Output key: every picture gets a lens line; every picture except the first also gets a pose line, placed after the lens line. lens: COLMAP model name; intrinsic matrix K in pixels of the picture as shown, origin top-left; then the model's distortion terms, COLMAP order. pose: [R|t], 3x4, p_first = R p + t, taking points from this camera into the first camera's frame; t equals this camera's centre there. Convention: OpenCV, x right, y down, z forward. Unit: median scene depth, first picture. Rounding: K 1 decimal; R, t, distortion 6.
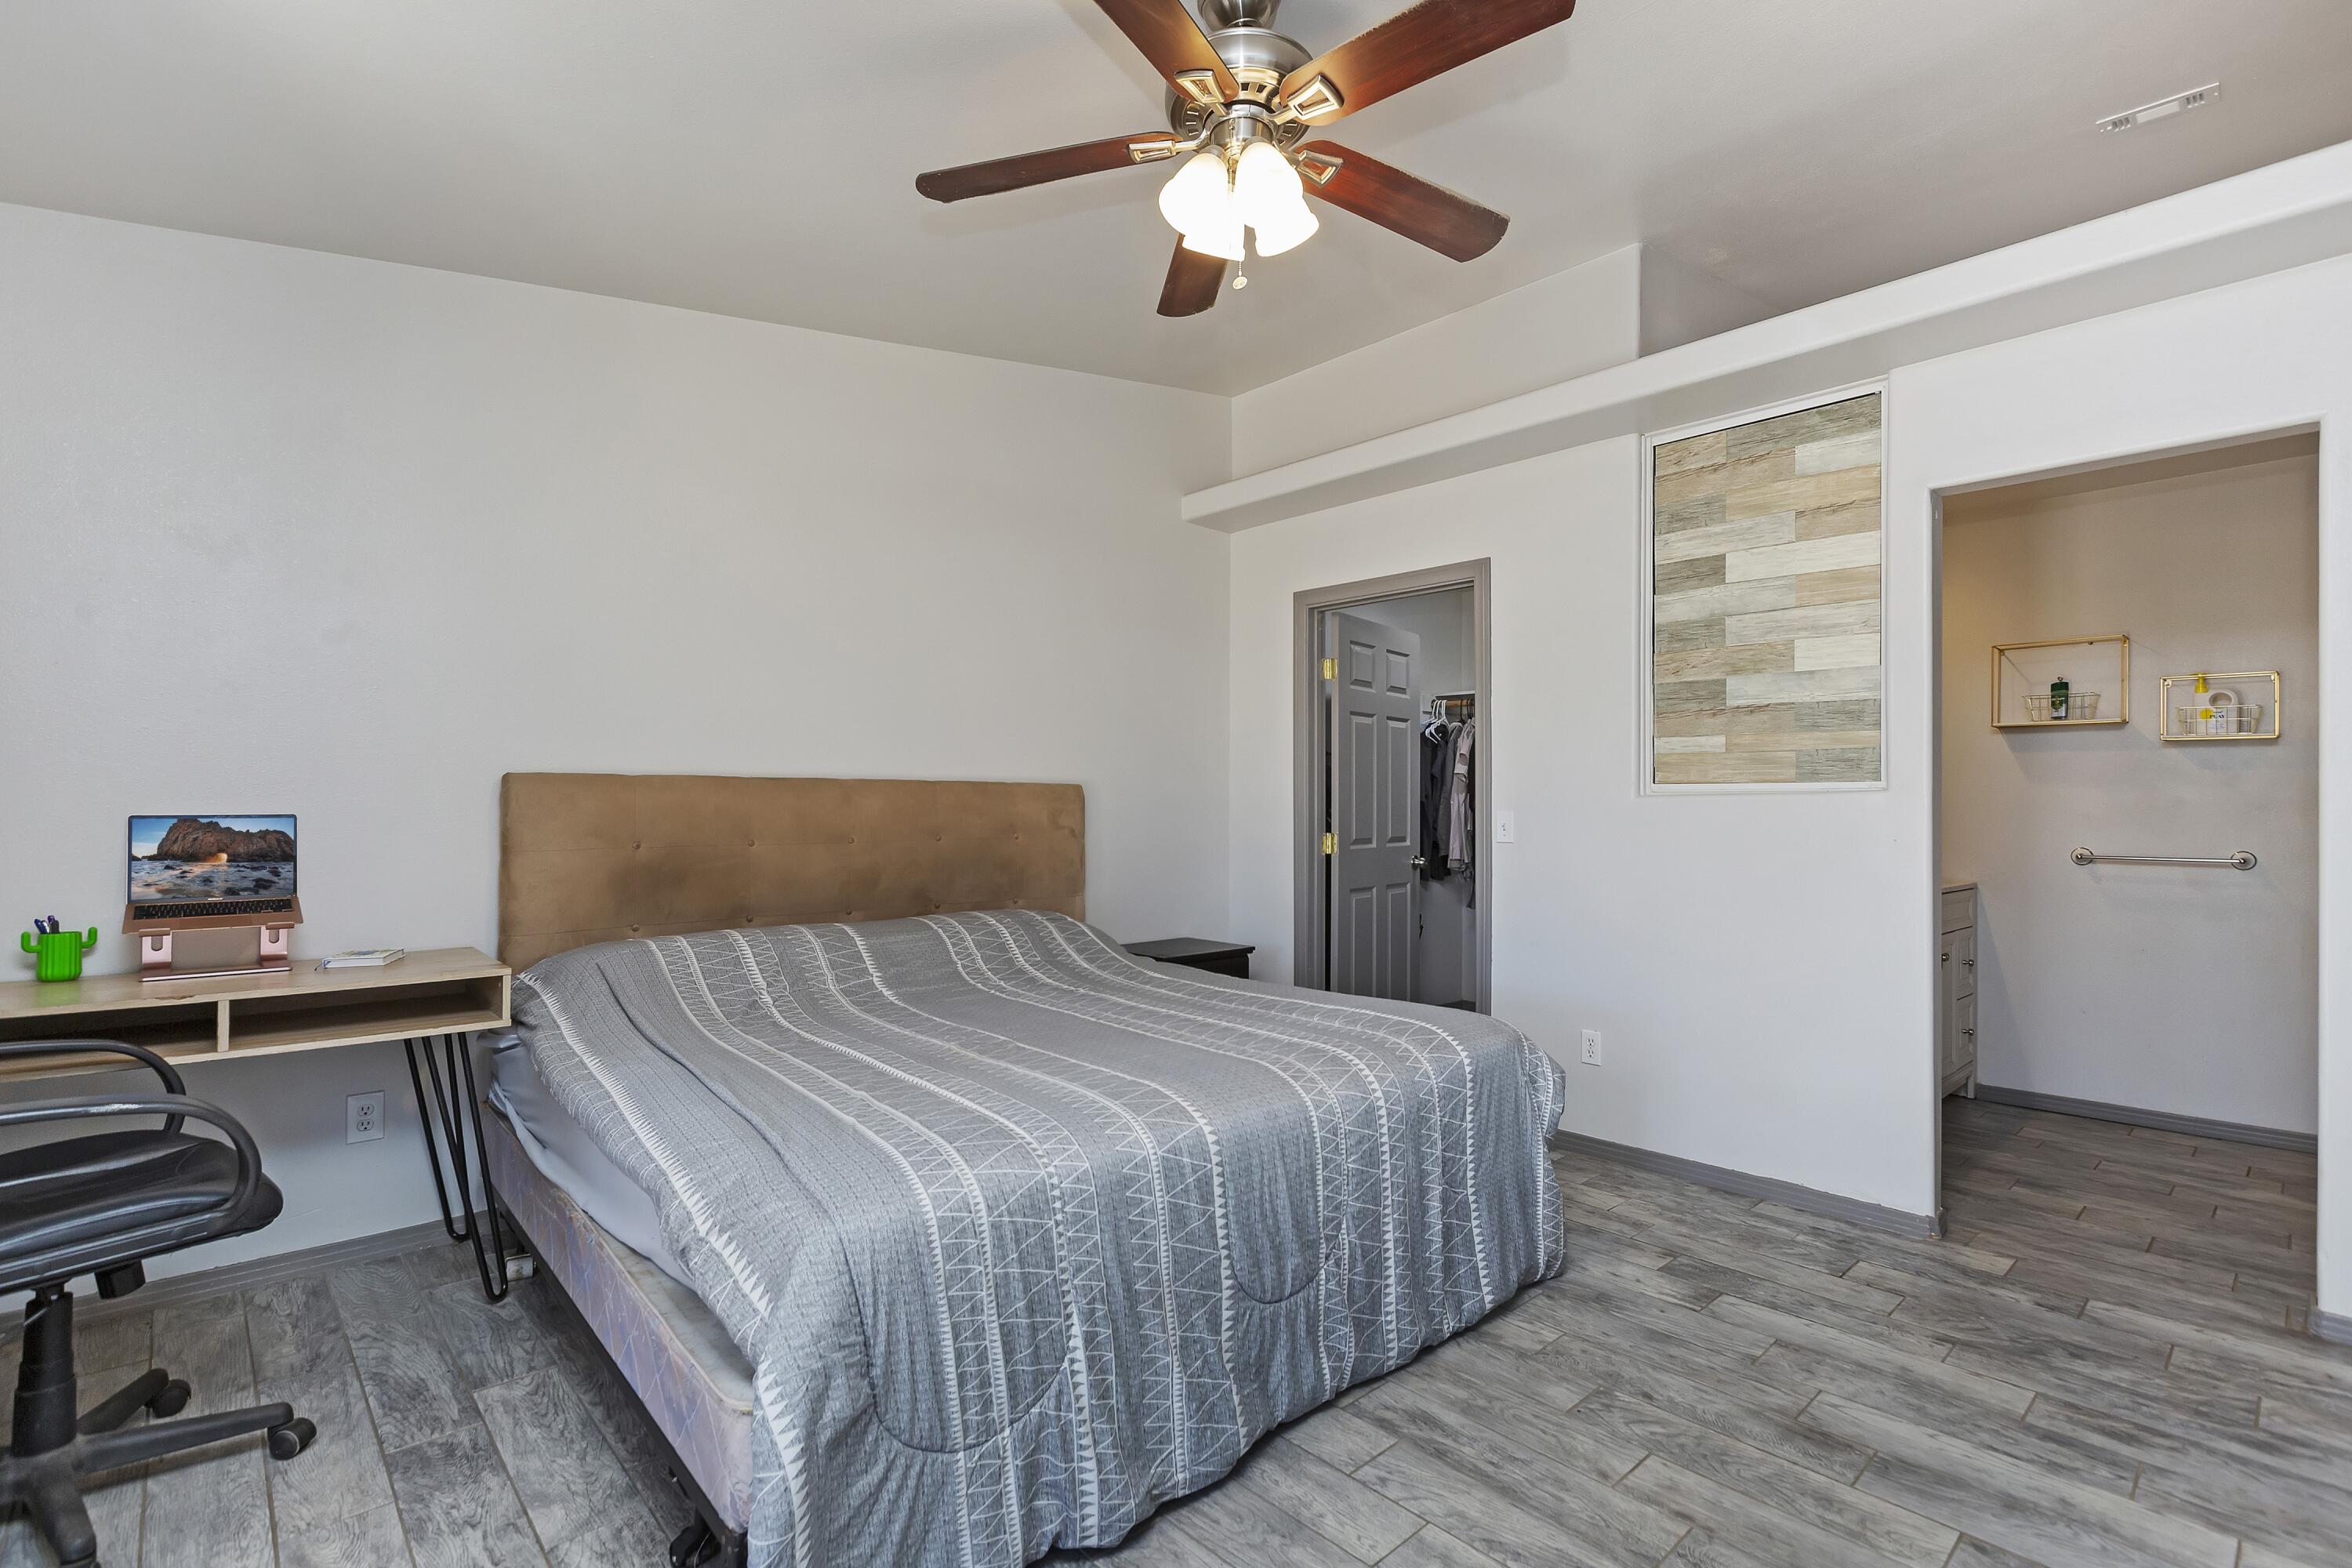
lens RADIAL K [[1092.7, 0, 1186.0], [0, 1092.7, 814.9], [0, 0, 1]] dist [0.004393, 0.000658]
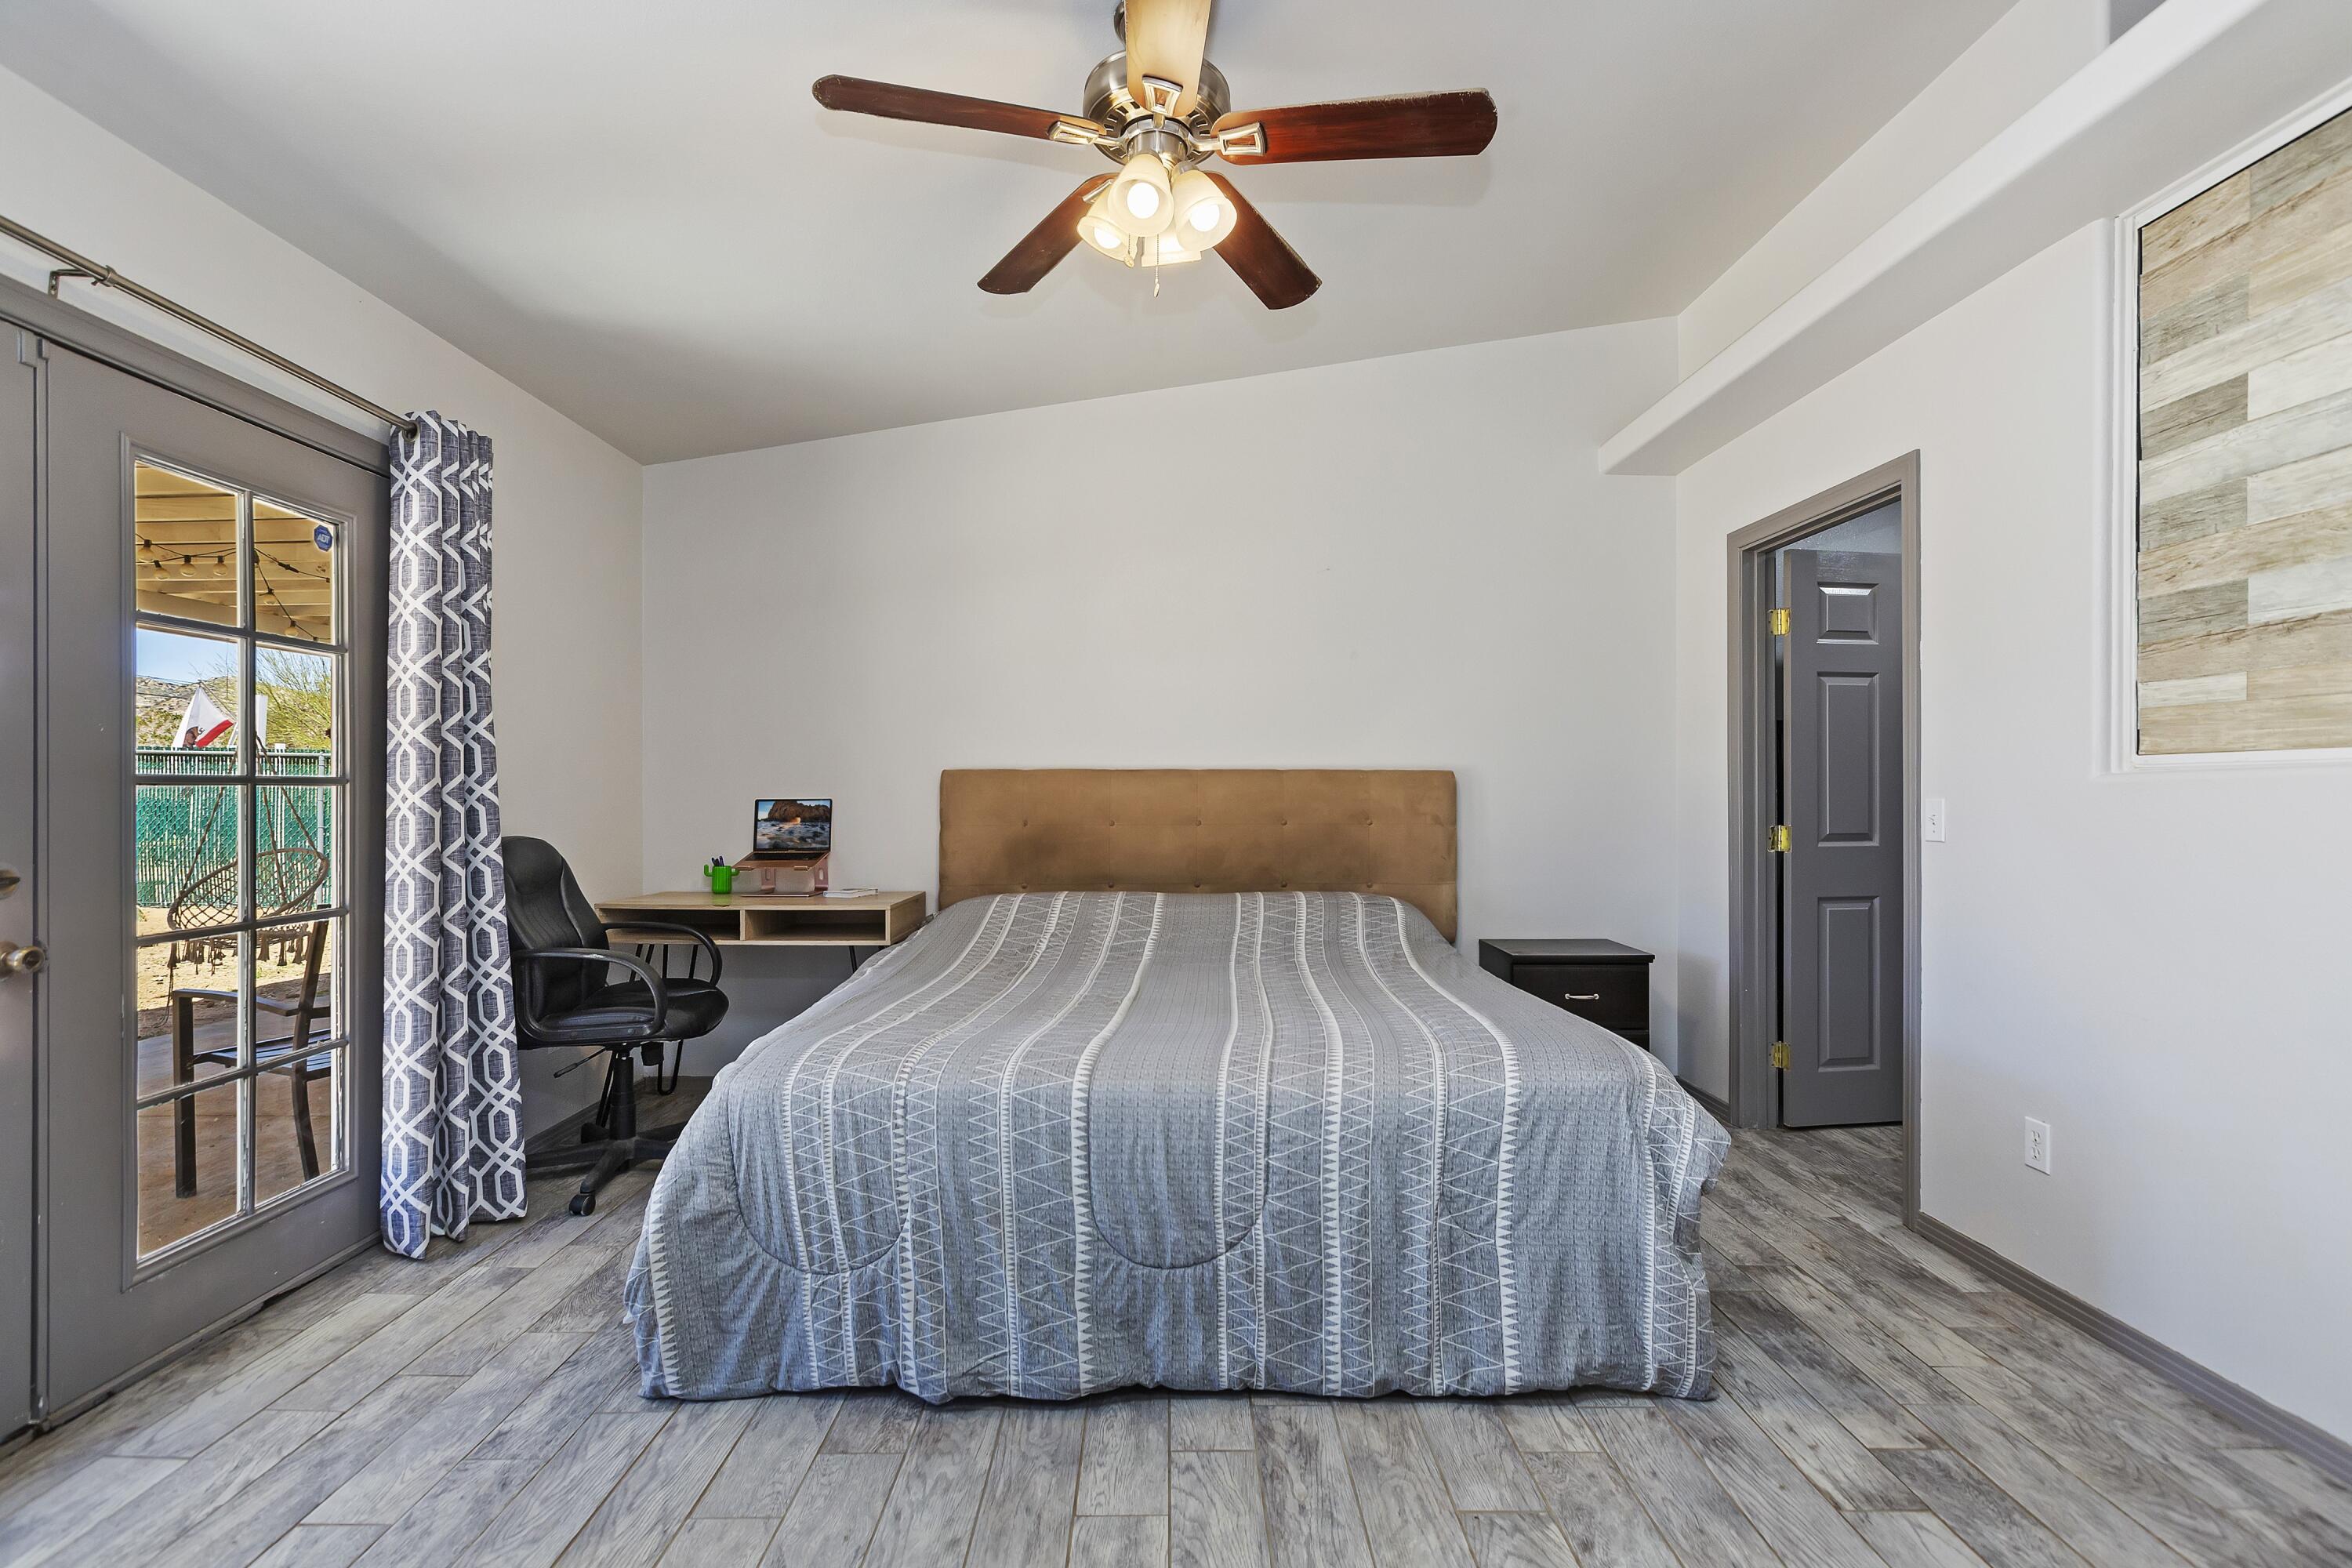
lens RADIAL K [[1076.9, 0, 1174.1], [0, 1076.9, 813.6], [0, 0, 1]] dist [0.003545, 0.000058]
pose [[0.734825, 0.009801, -0.678186, 0.675979], [-0.003415, 0.999936, 0.010751, 0.002057], [0.678248, -0.005584, 0.734812, 0.224365]]
